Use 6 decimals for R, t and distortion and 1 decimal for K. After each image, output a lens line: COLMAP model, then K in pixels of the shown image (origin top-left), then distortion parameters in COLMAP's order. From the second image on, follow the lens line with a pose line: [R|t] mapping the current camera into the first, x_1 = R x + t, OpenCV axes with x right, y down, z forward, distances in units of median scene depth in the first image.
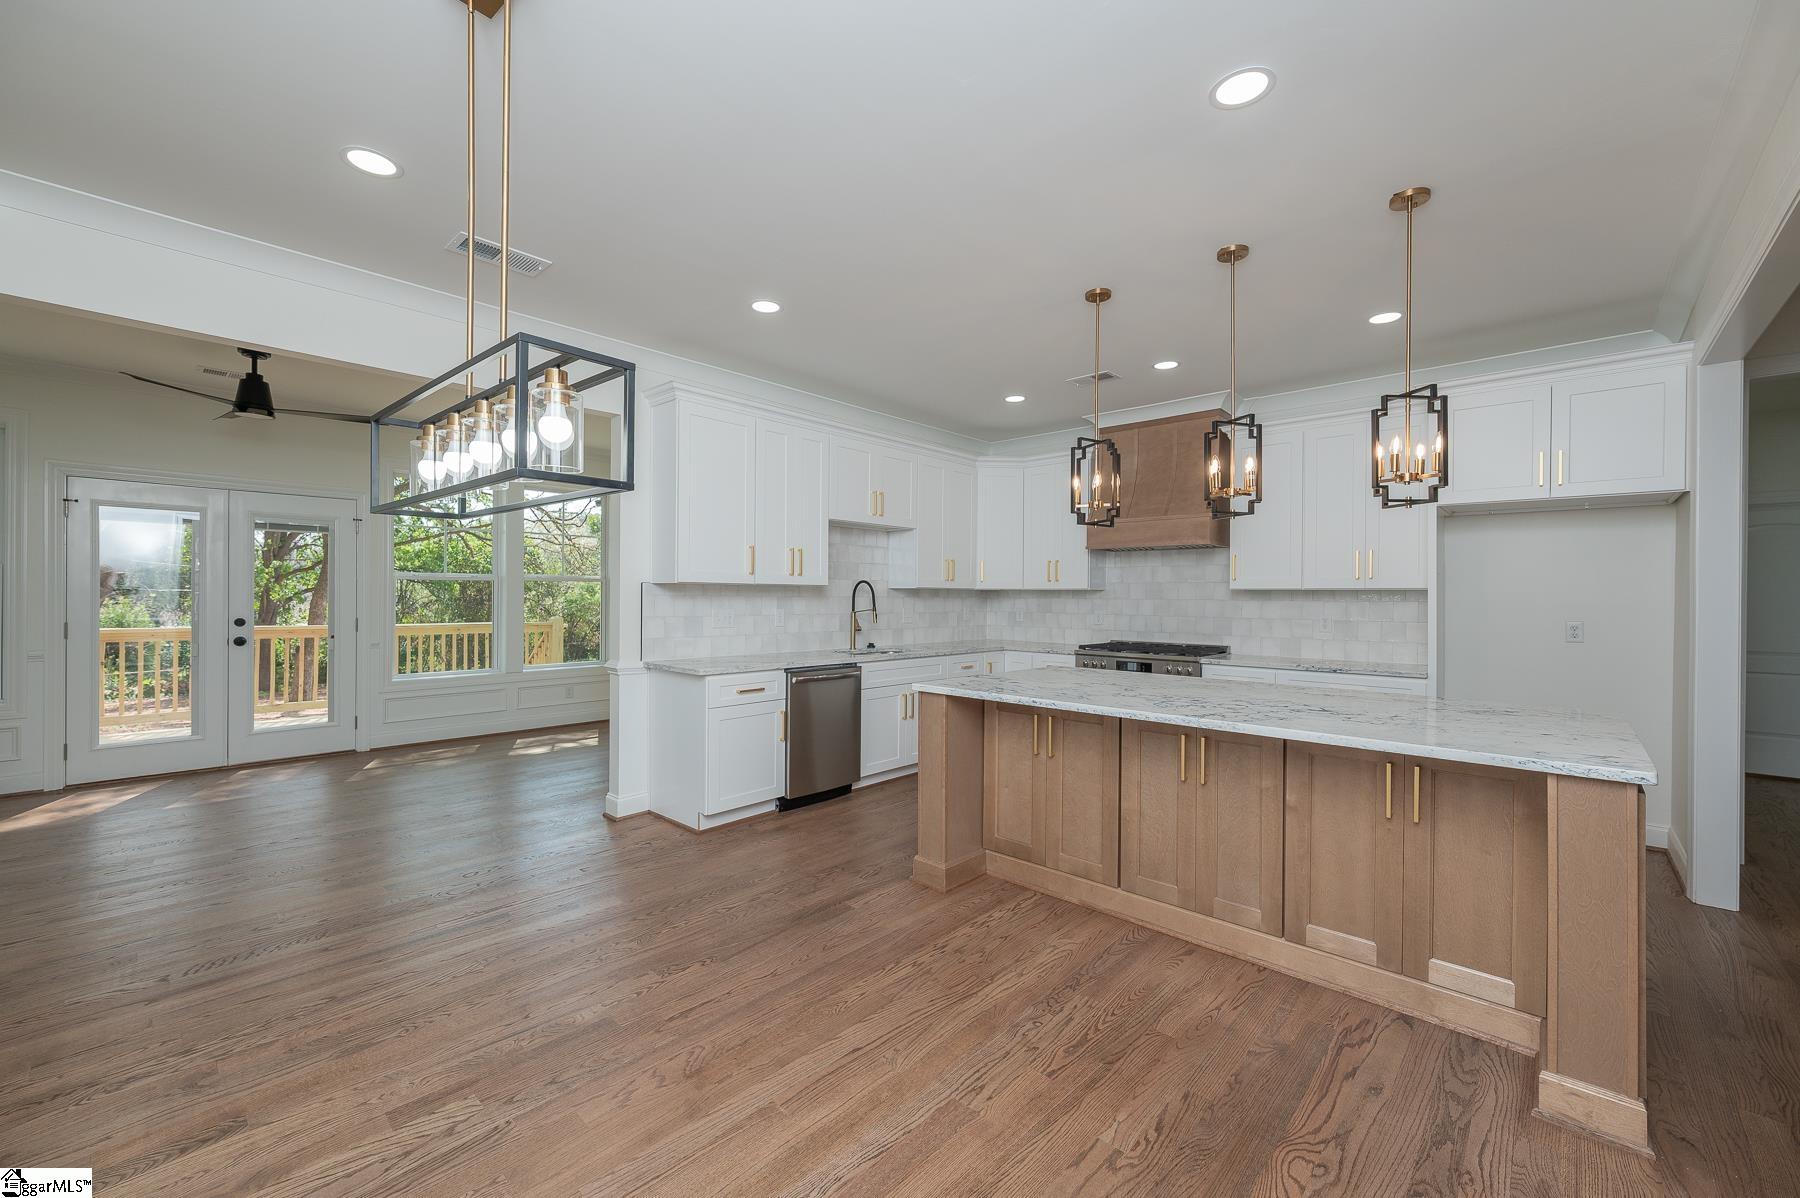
lens RADIAL K [[722.5, 0, 898.5], [0, 722.5, 596.5], [0, 0, 1]] dist [-0.001449, 0.000627]
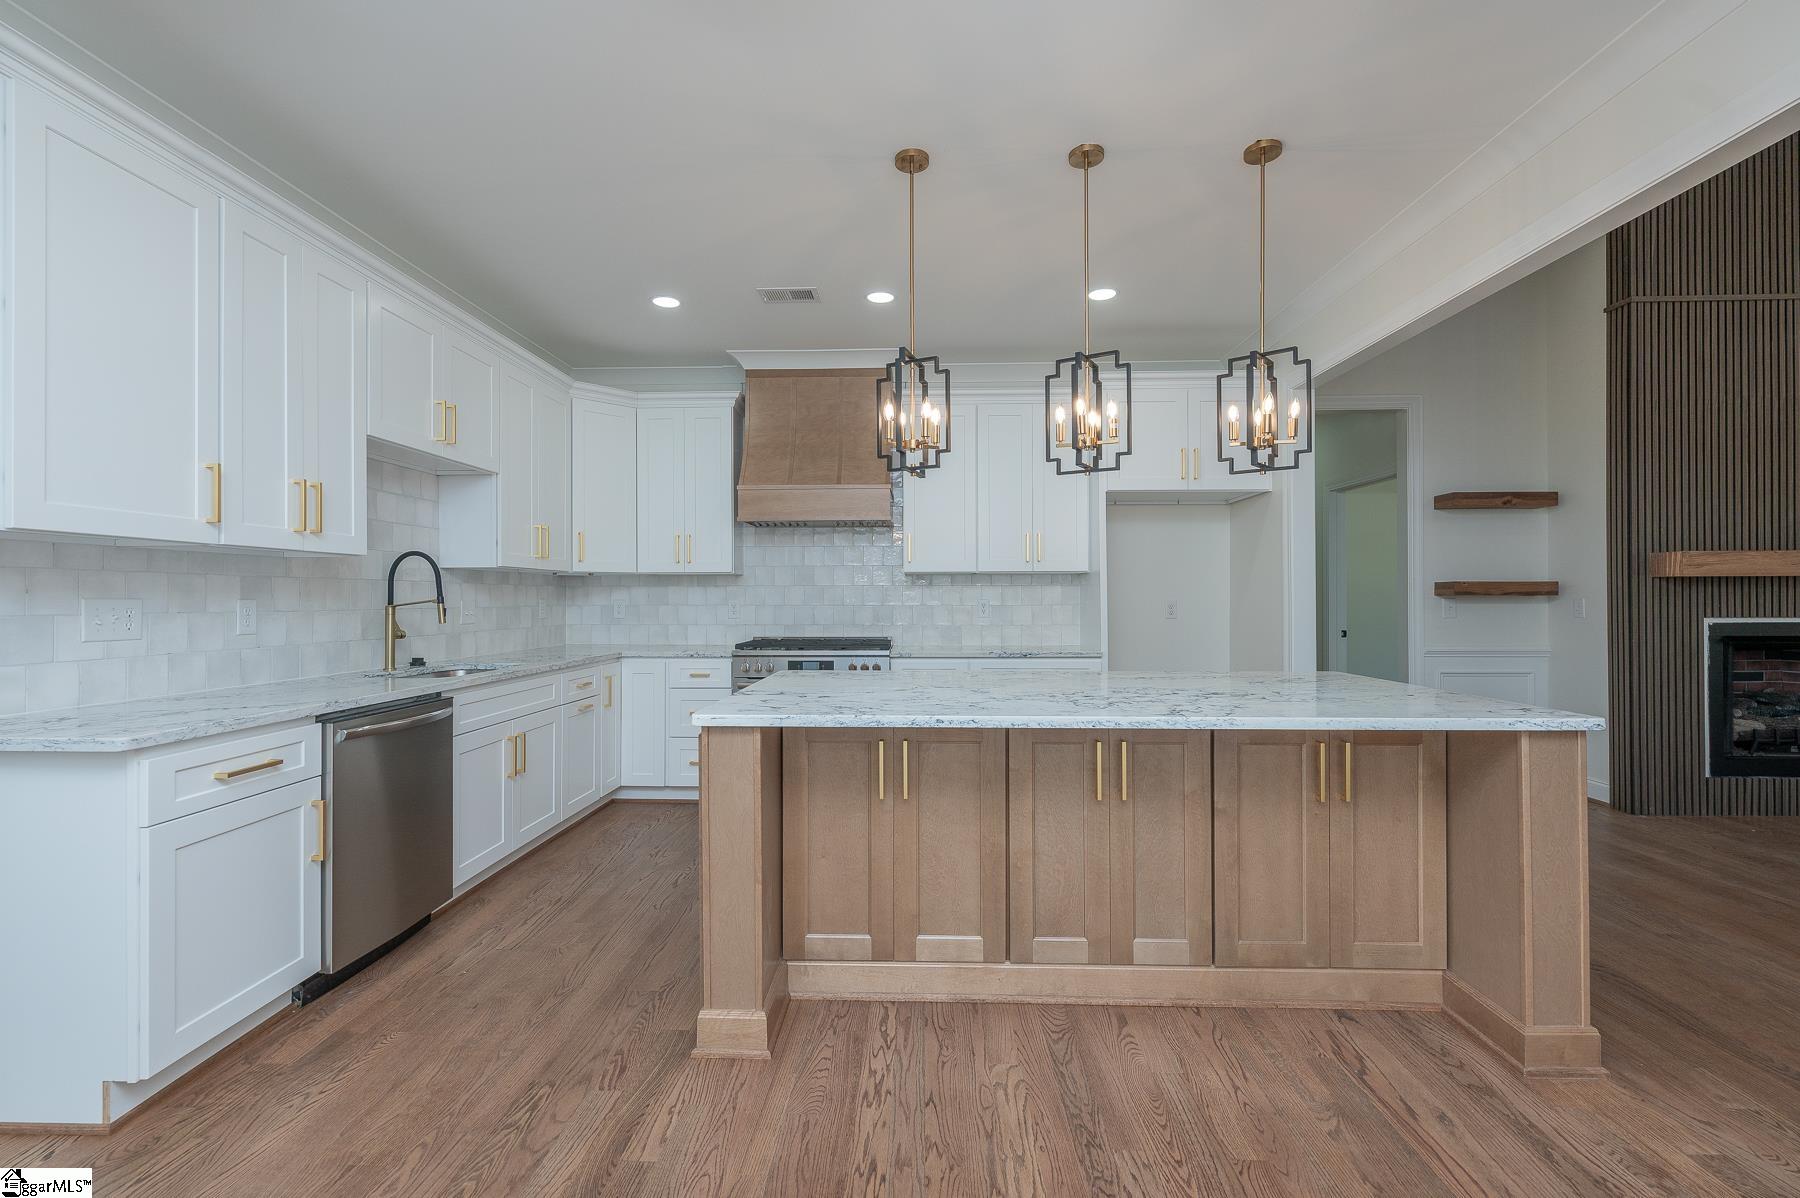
lens RADIAL K [[771.8, 0, 901.0], [0, 771.8, 597.2], [0, 0, 1]] dist [-0.000551, -0.000715]
pose [[0.753980, -0.009047, 0.656836, -0.201918], [0.008999, 0.999954, 0.003443, 0.019665], [-0.656836, 0.003315, 0.754026, 0.331576]]
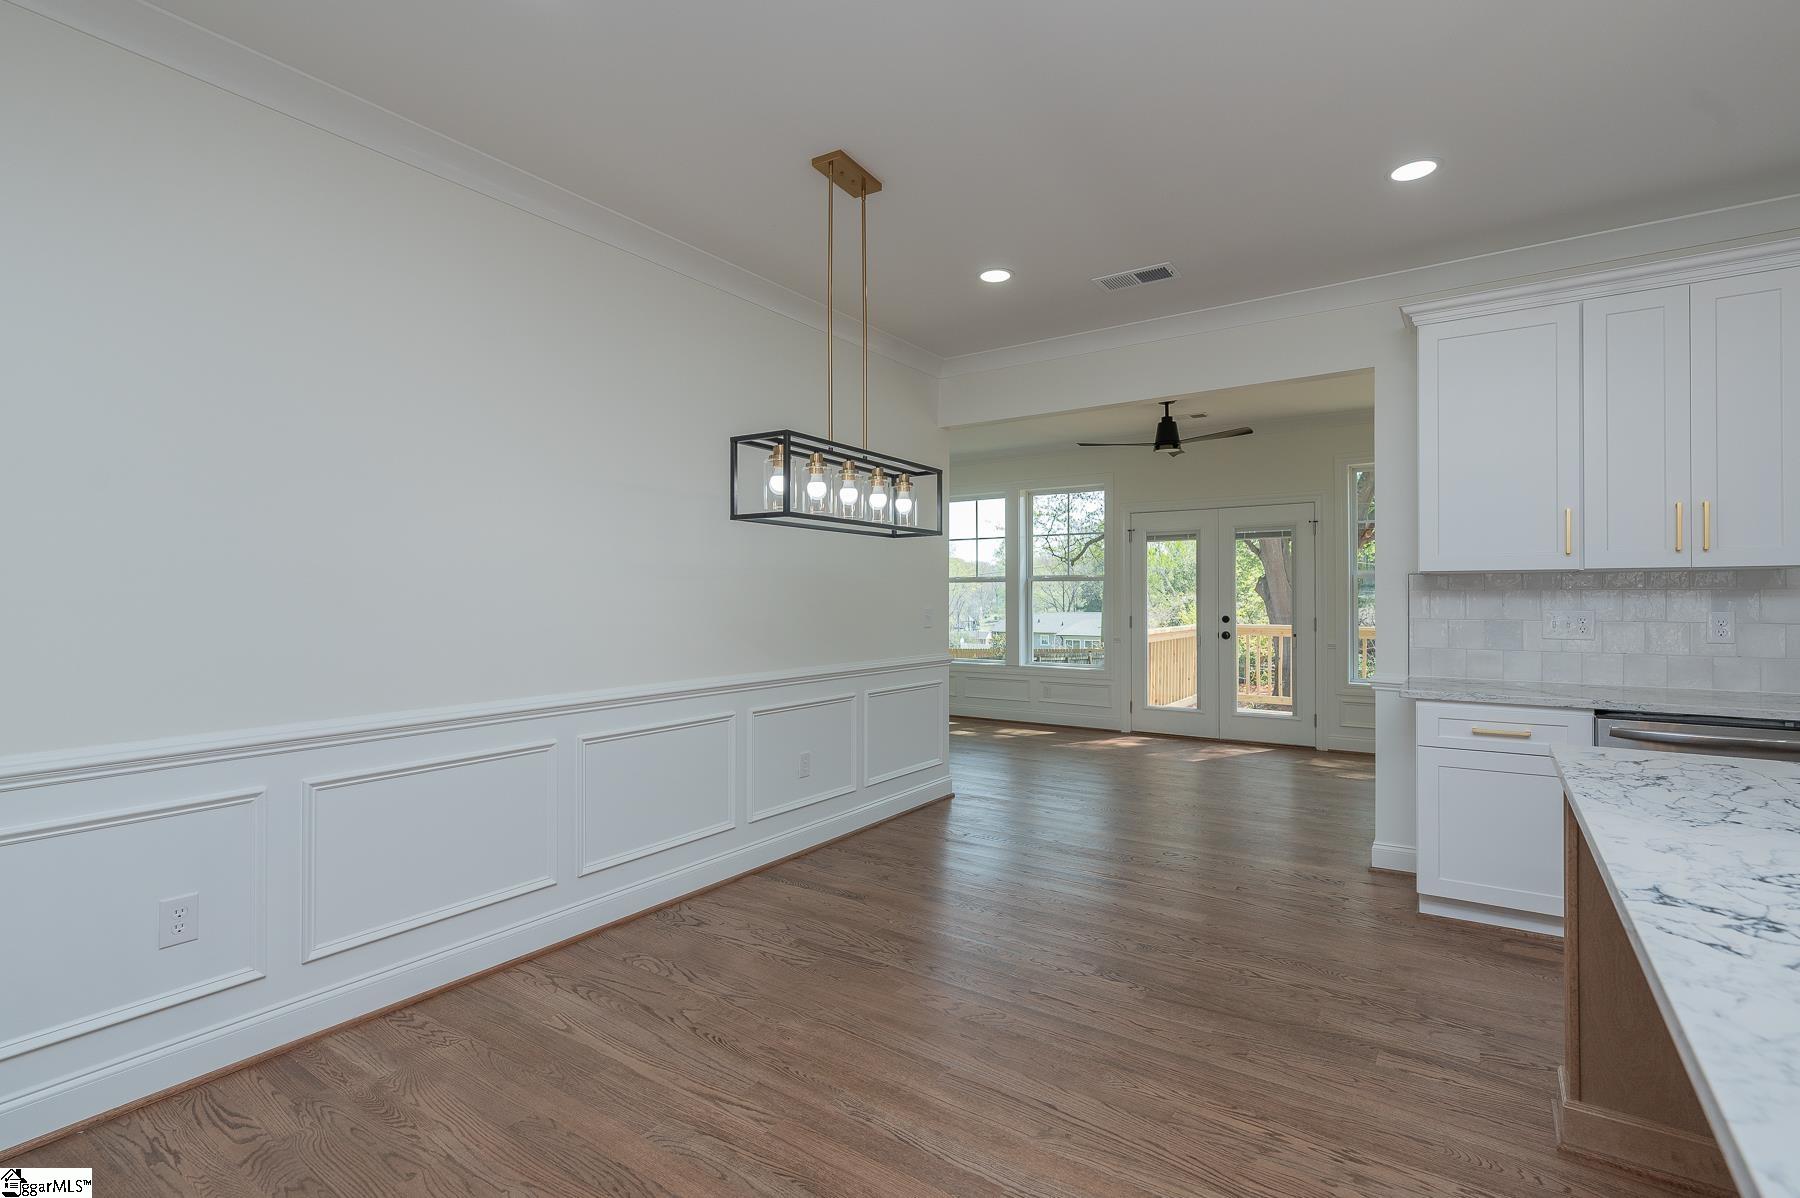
lens RADIAL K [[832.8, 0, 888.5], [0, 832.8, 595.7], [0, 0, 1]] dist [-0.000498, 0.000008]
pose [[0.132997, -0.009854, -0.991067, 0.447740], [0.001430, 0.999951, -0.009750, 0.011578], [0.991115, -0.000120, 0.133004, 0.330334]]
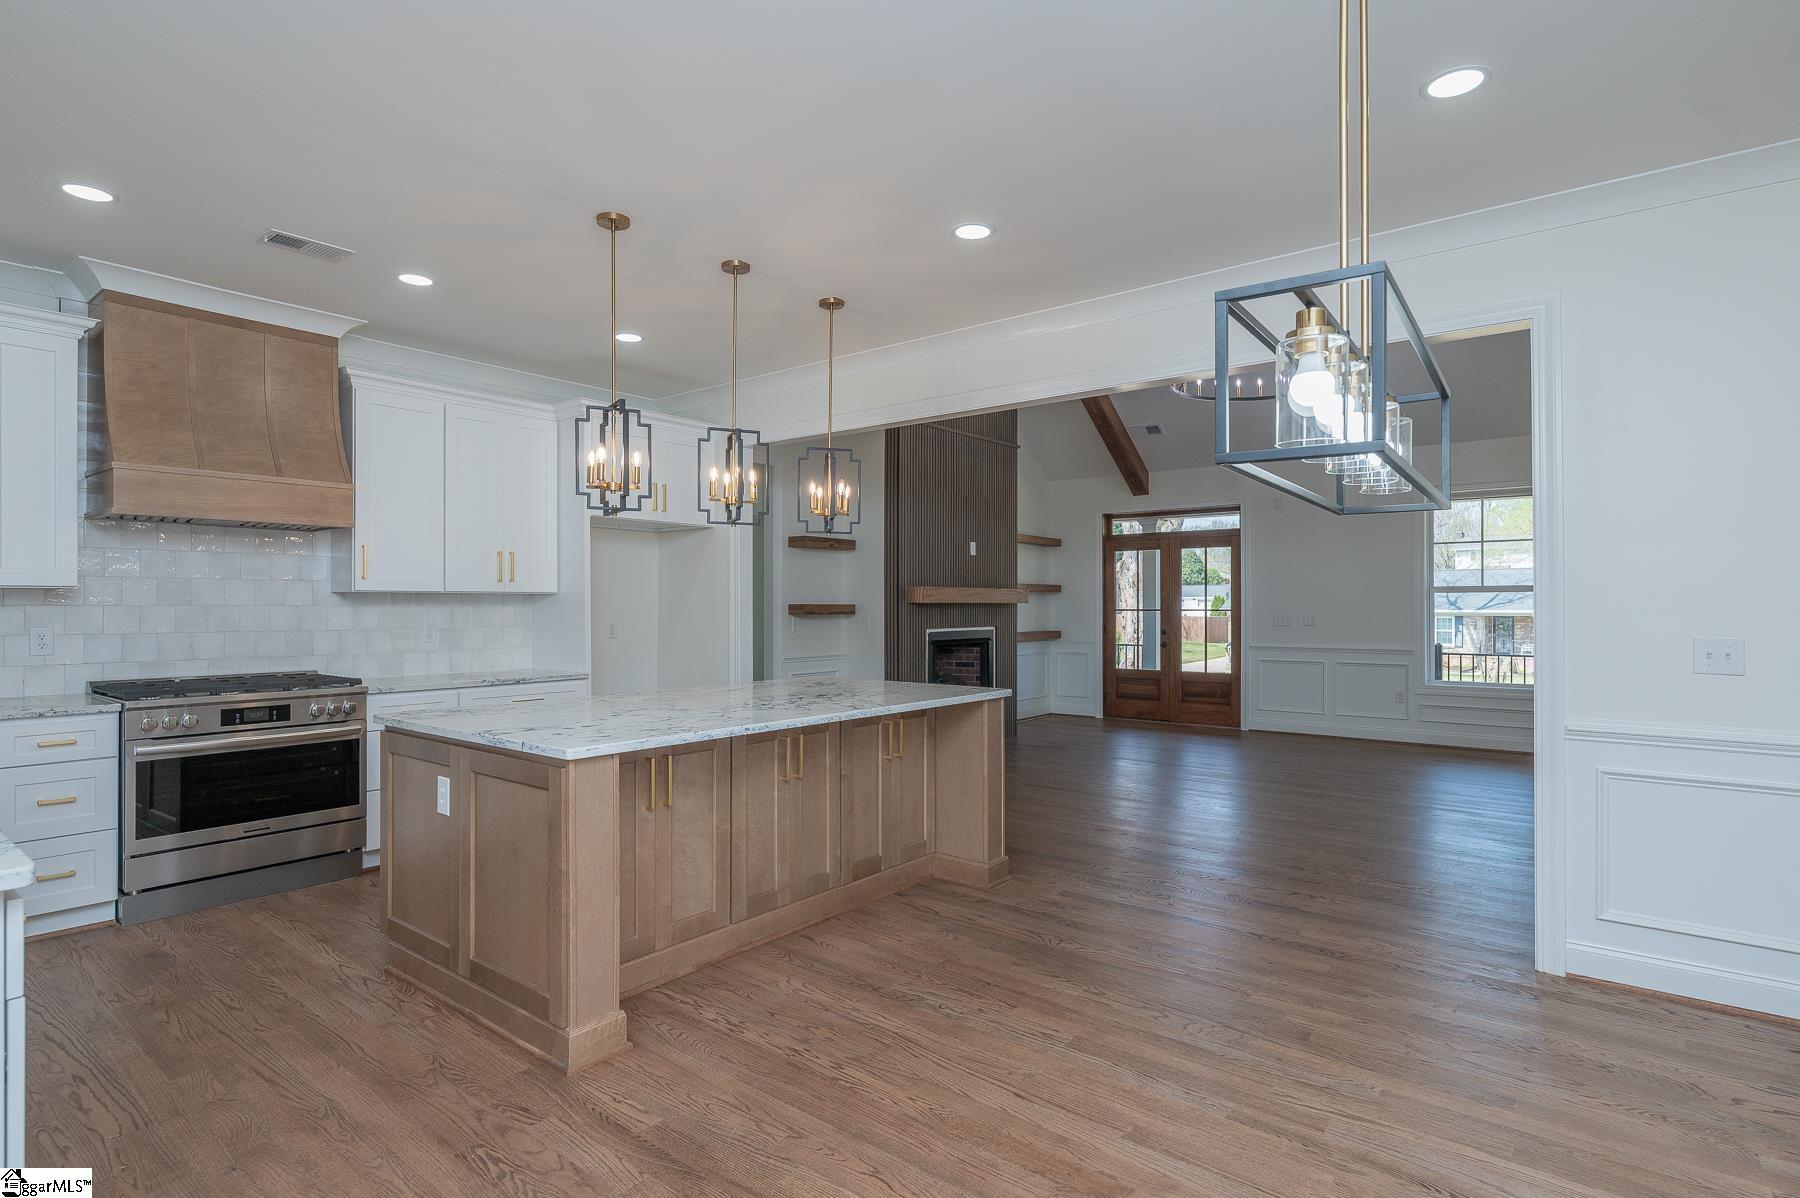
lens RADIAL K [[901.0, 0, 900.5], [0, 901.0, 606.6], [0, 0, 1]] dist [-0.010589, 0.000189]
pose [[-0.082340, -0.011221, 0.996541, -0.583995], [-0.002824, 0.999935, 0.011026, -0.006920], [-0.996600, -0.001907, -0.082366, 0.612592]]
